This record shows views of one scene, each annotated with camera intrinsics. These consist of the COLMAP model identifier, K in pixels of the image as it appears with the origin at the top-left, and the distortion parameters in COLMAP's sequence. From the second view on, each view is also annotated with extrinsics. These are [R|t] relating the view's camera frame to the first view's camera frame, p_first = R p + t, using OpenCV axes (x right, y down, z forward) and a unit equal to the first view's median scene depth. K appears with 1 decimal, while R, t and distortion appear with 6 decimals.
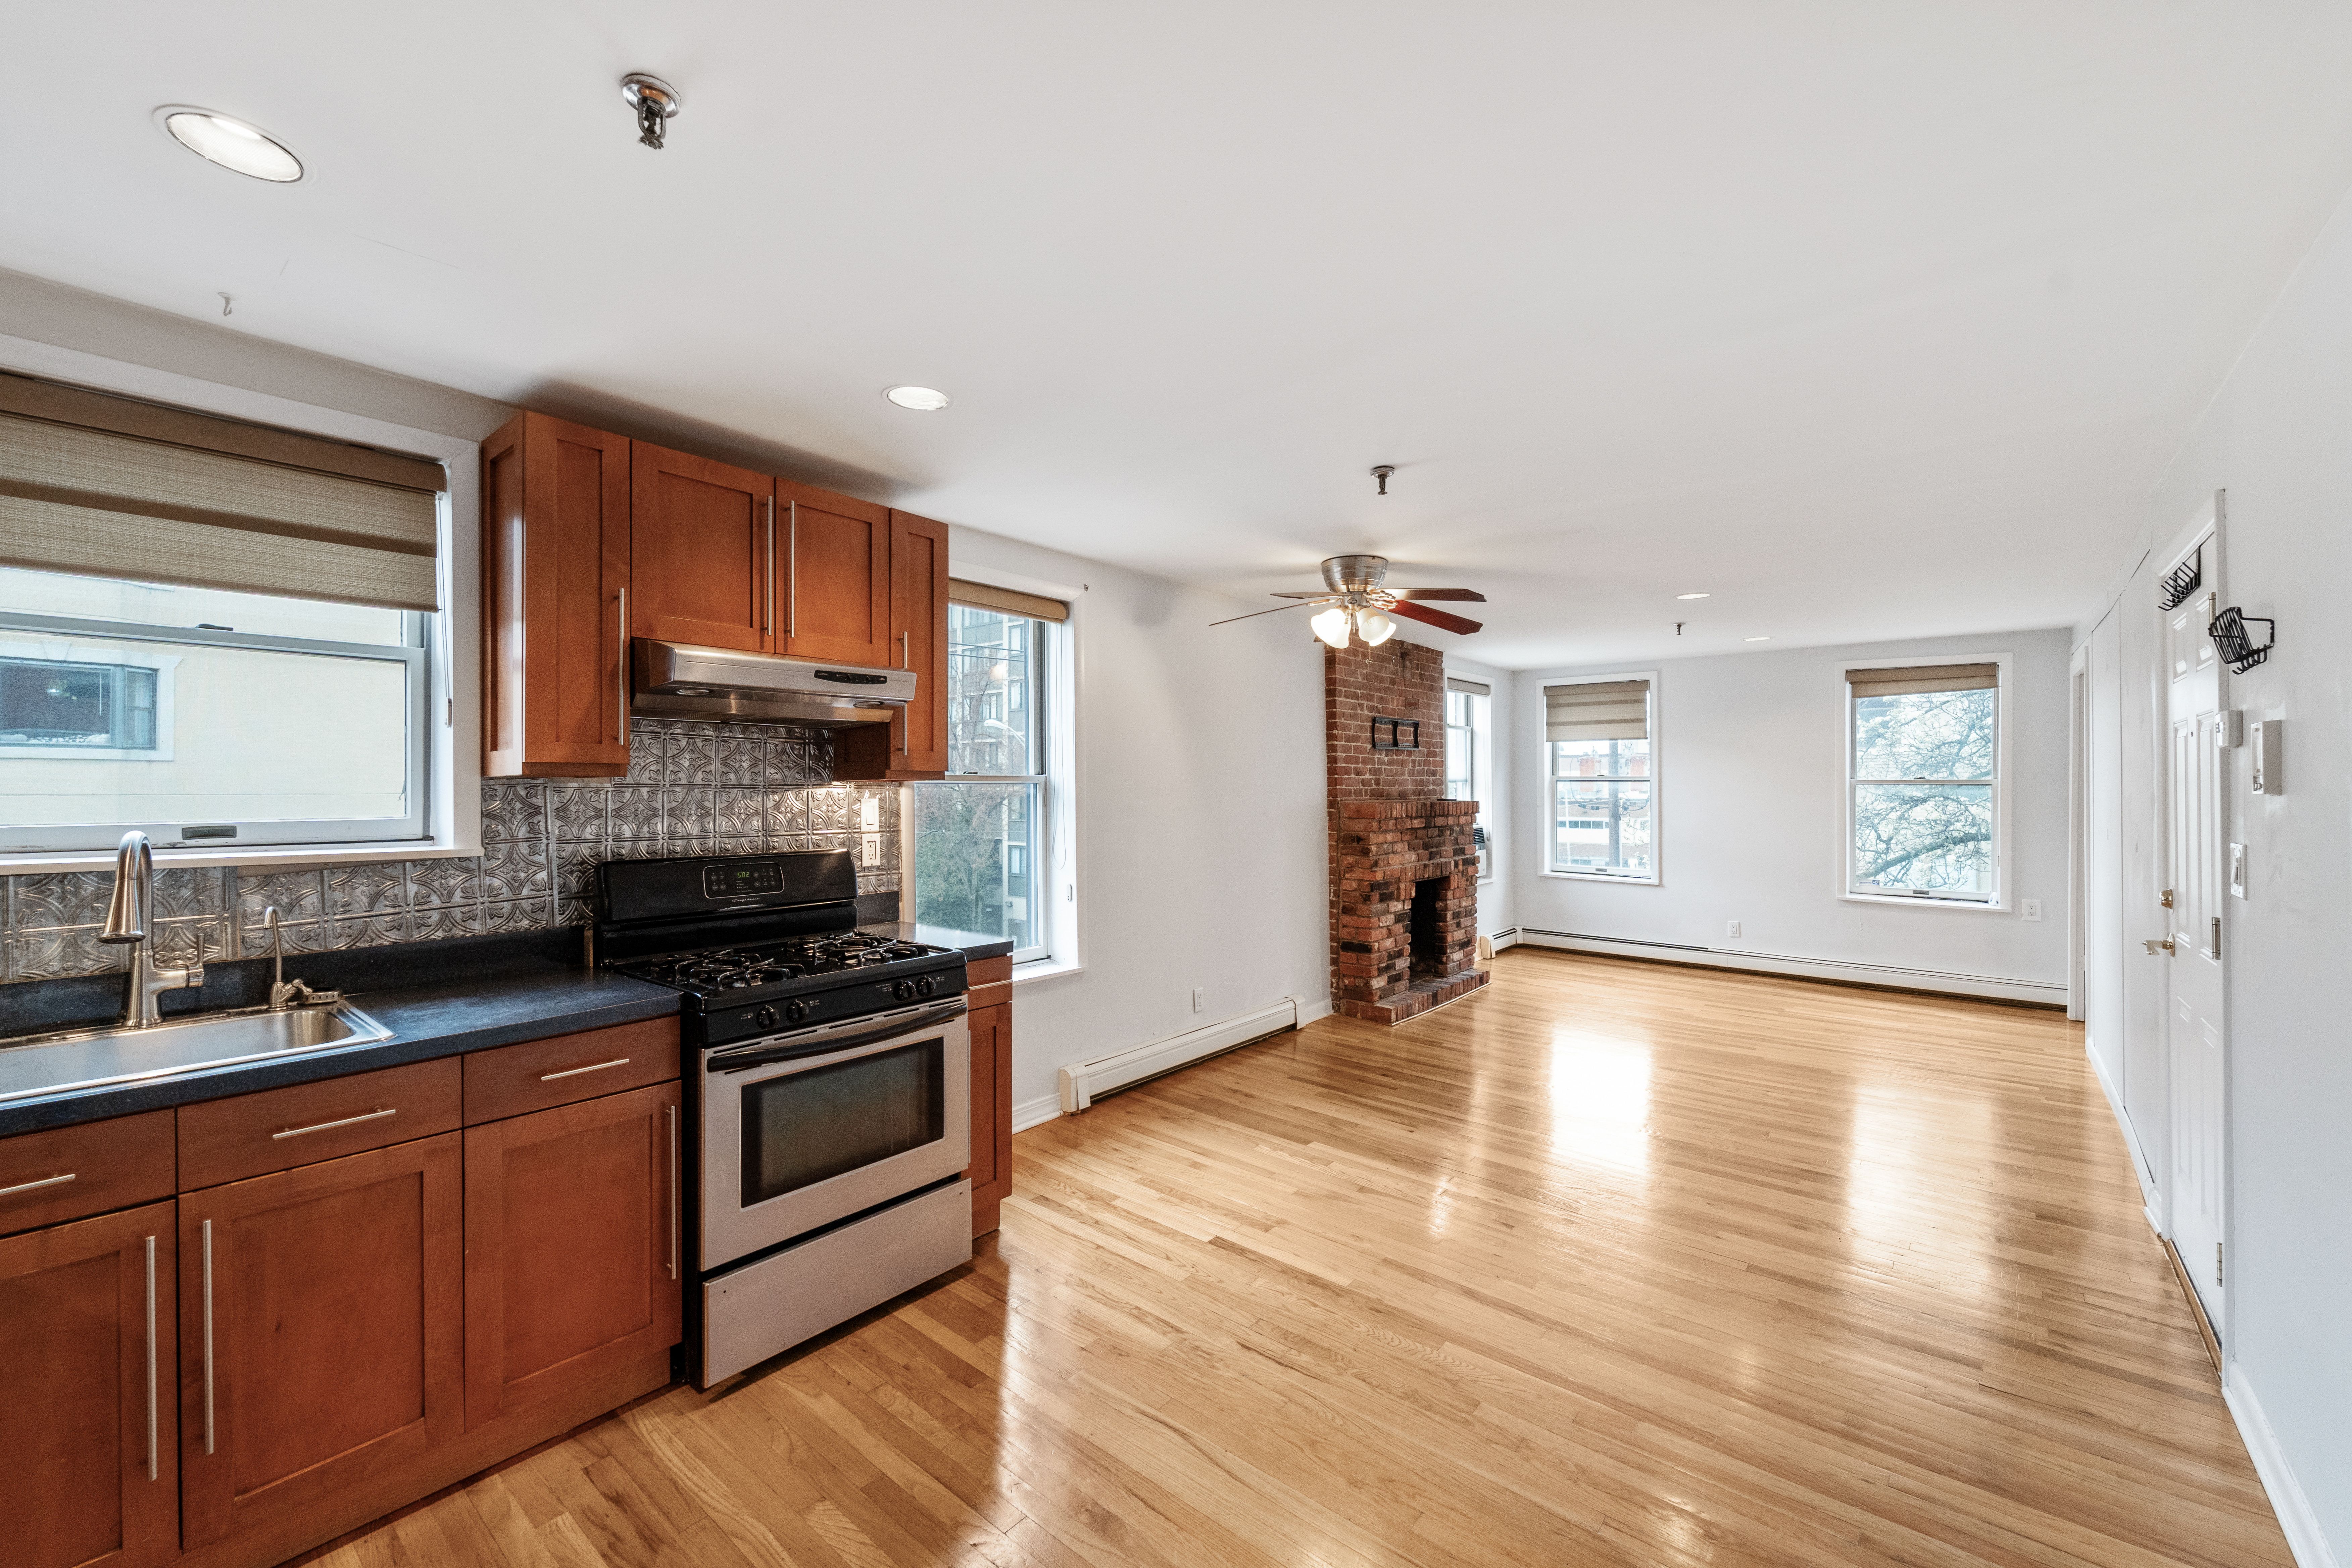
lens RADIAL K [[950.8, 0, 1170.7], [0, 950.8, 788.5], [0, 0, 1]] dist [0.001554, -0.000285]
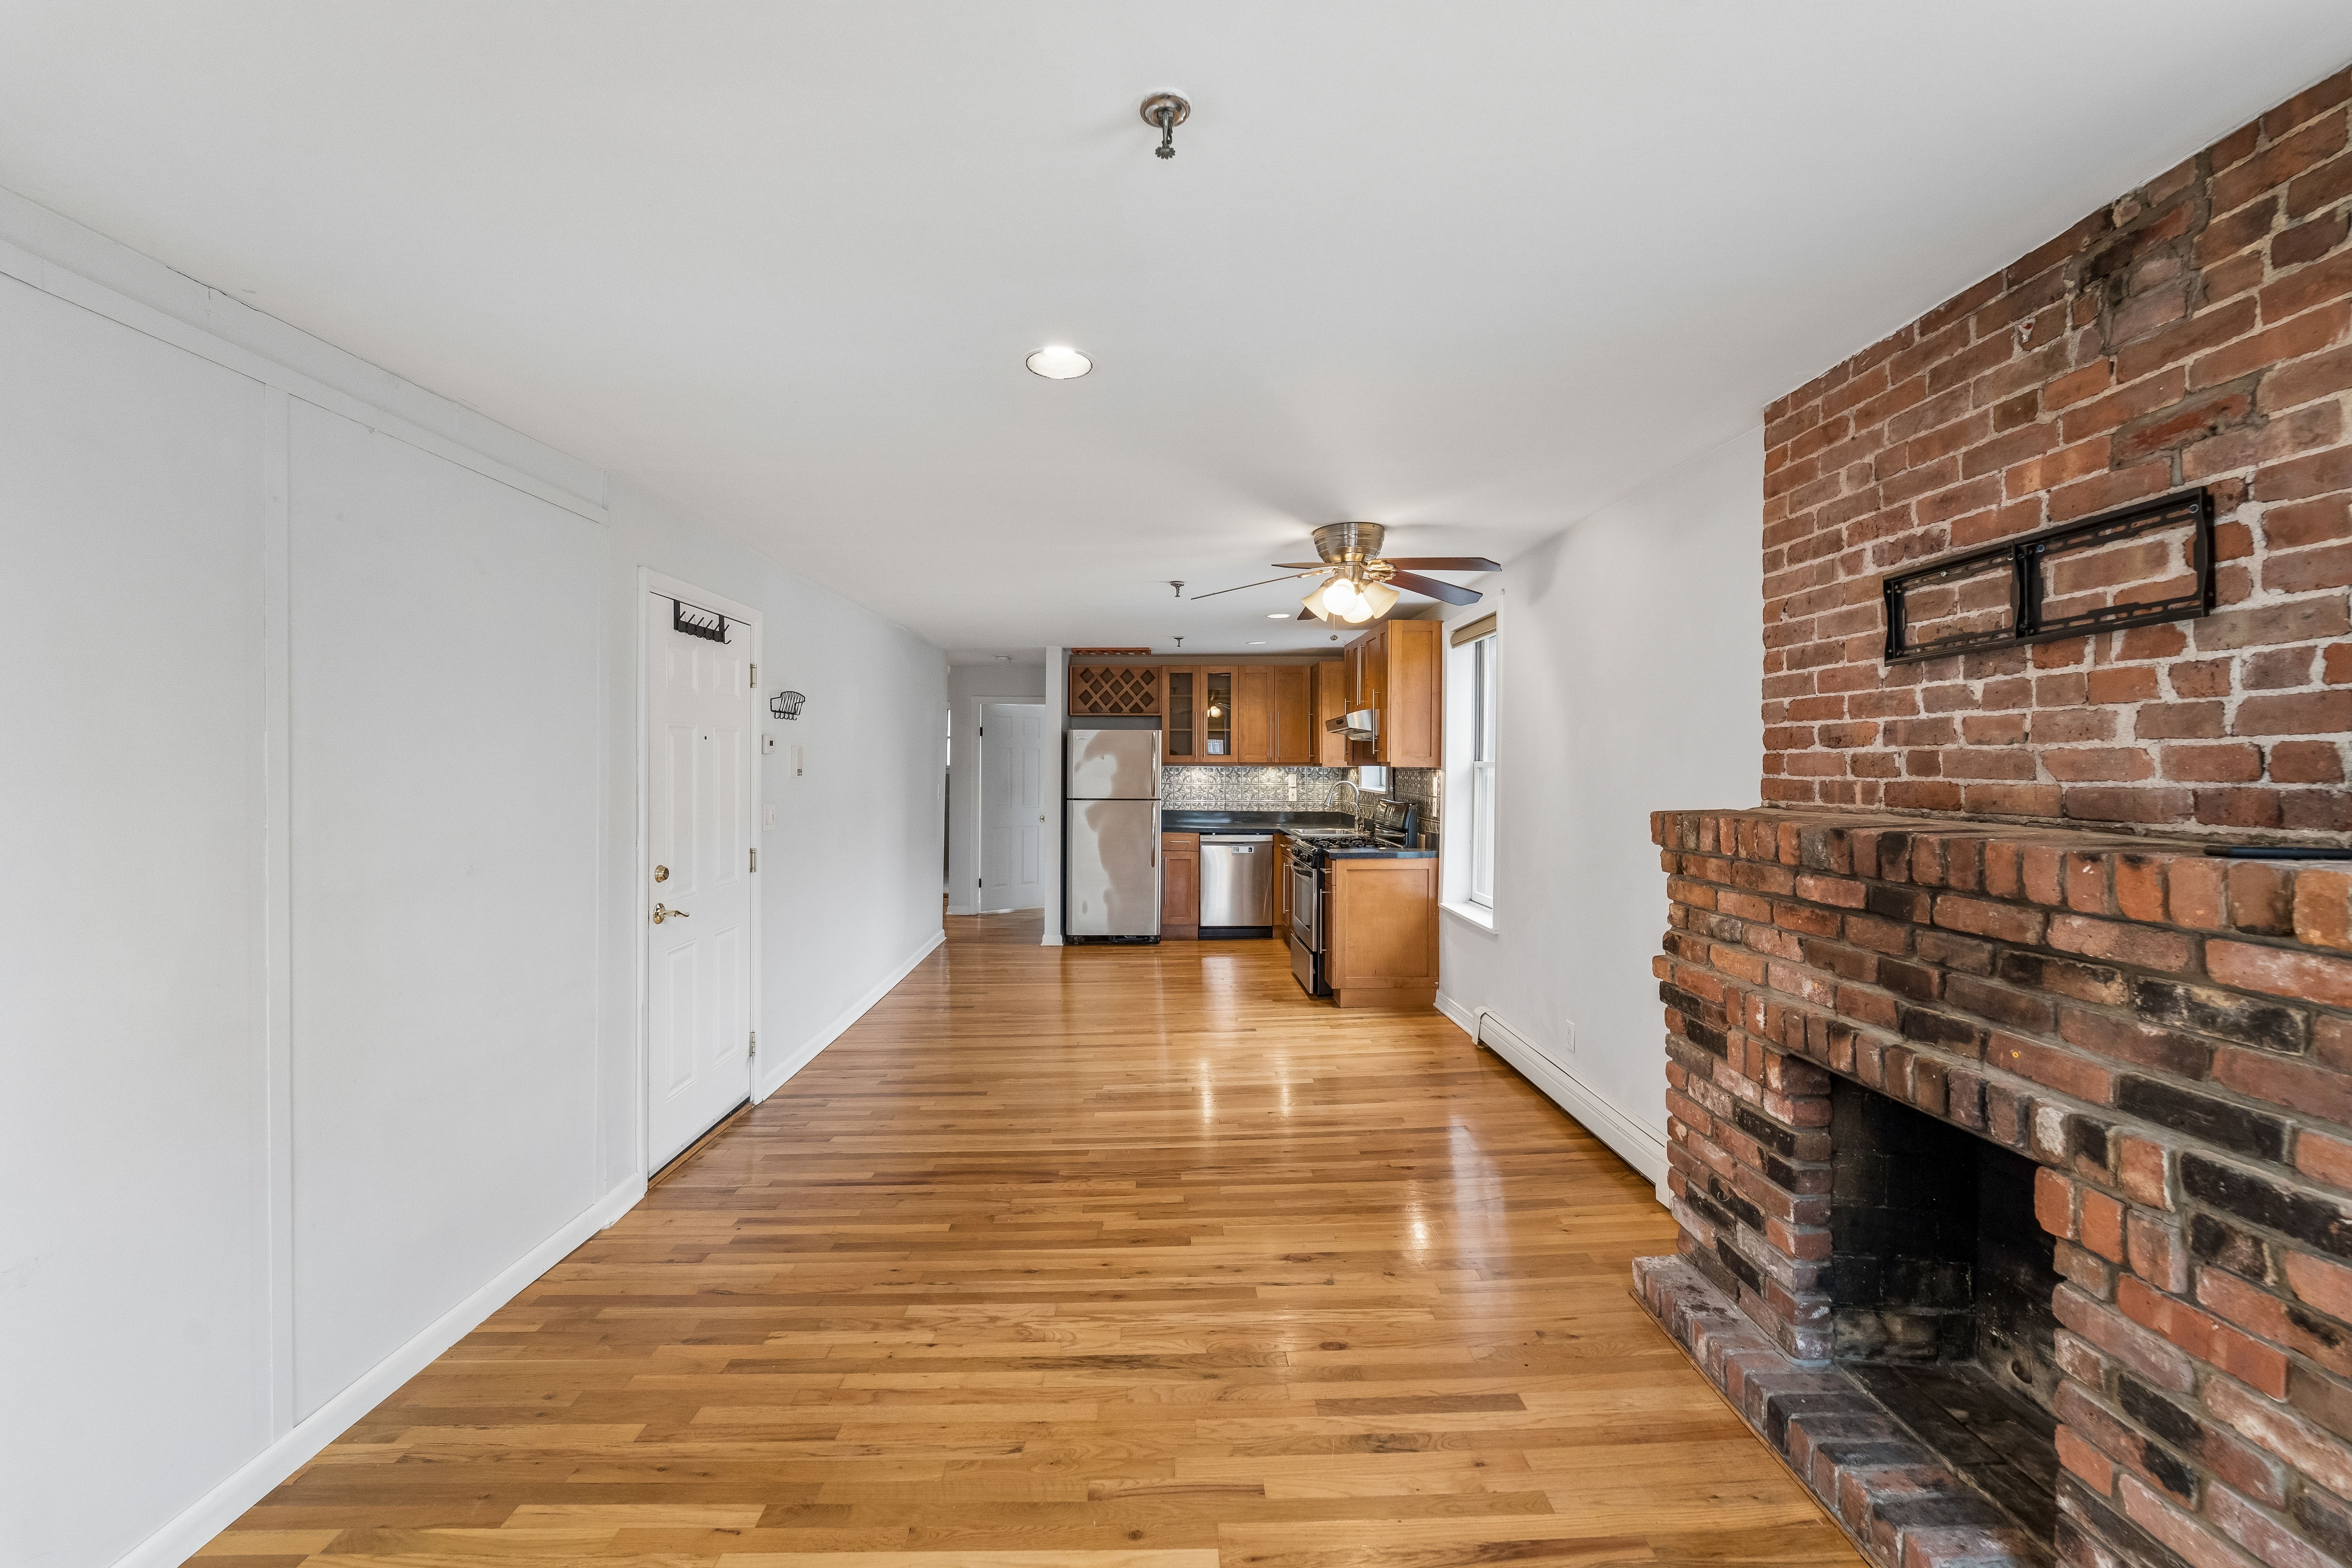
lens RADIAL K [[945.0, 0, 1169.3], [0, 945.0, 777.2], [0, 0, 1]] dist [0.001814, -0.002250]
pose [[-0.759376, 0.009824, -0.650578, 1.029672], [0.002069, 0.999917, 0.012685, -0.010836], [0.650648, 0.008286, -0.759334, 1.765593]]
